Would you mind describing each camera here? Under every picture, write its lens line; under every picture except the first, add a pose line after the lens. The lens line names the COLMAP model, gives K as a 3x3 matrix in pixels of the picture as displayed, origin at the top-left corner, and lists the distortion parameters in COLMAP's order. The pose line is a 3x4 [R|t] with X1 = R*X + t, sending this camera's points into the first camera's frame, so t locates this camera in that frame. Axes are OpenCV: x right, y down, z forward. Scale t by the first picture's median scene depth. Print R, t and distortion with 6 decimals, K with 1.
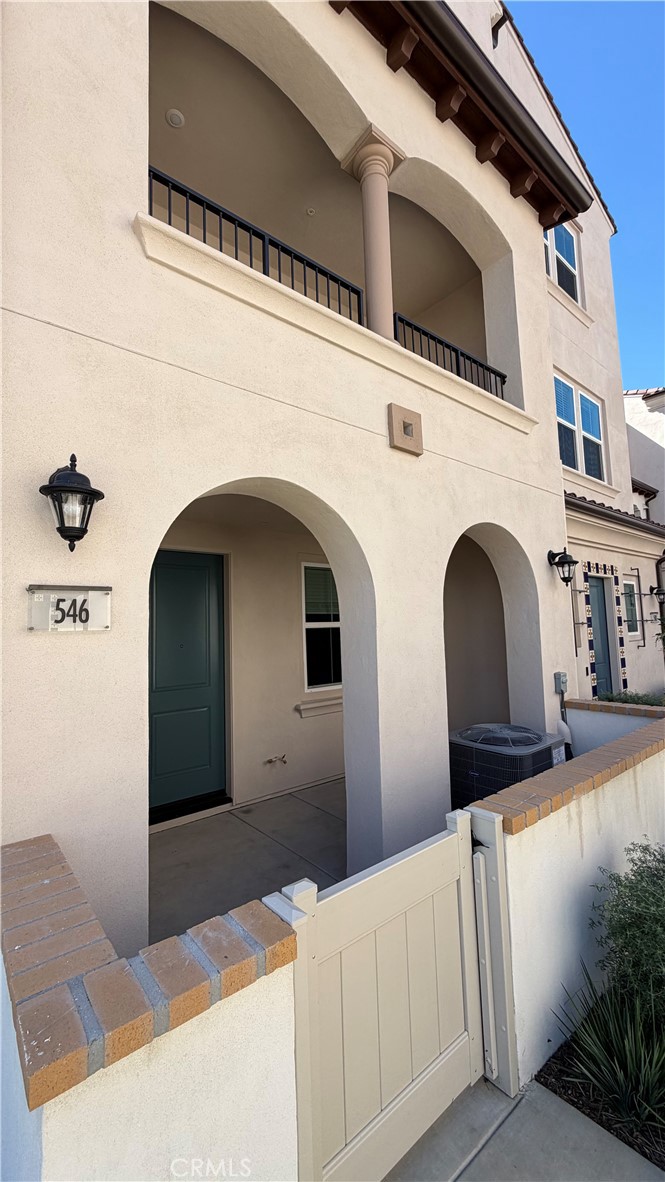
lens RADIAL K [[472.1, 0, 329.7], [0, 472.1, 587.7], [0, 0, 1]] dist [0.000431, 0.000049]
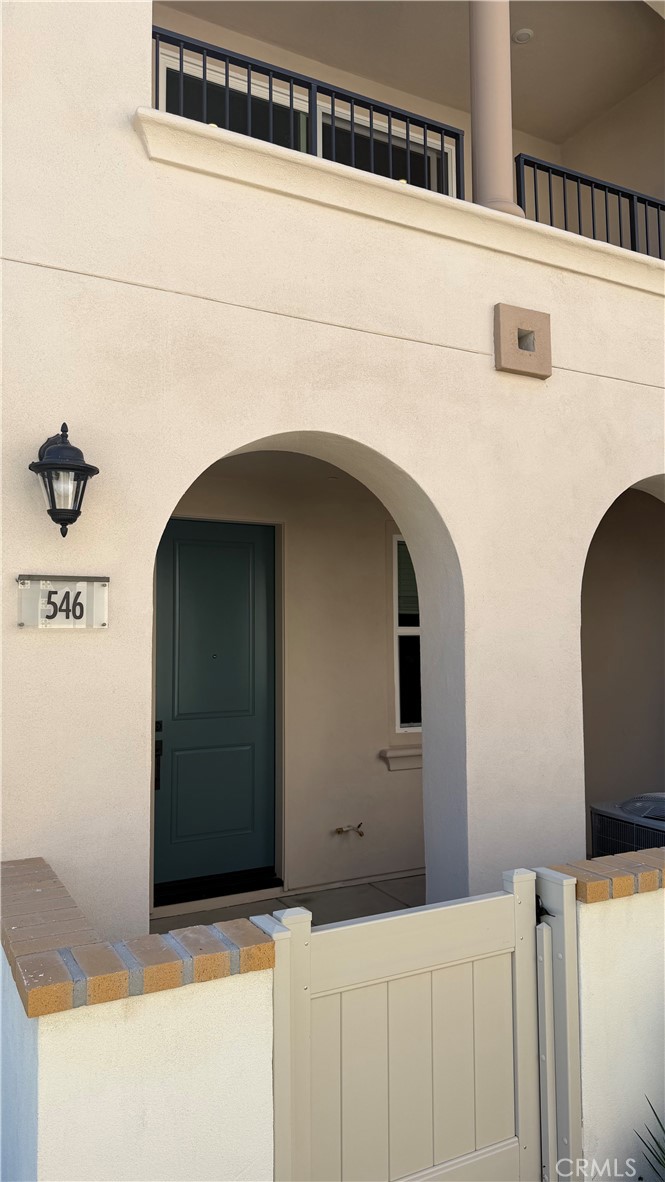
lens RADIAL K [[837.4, 0, 332.5], [0, 837.4, 591.0], [0, 0, 1]] dist [0.070452, -0.107459]
pose [[0.980221, 0.011850, -0.197549, 0.199504], [-0.005925, 0.999515, 0.030559, -0.022393], [0.197815, -0.028784, 0.979817, -0.344594]]
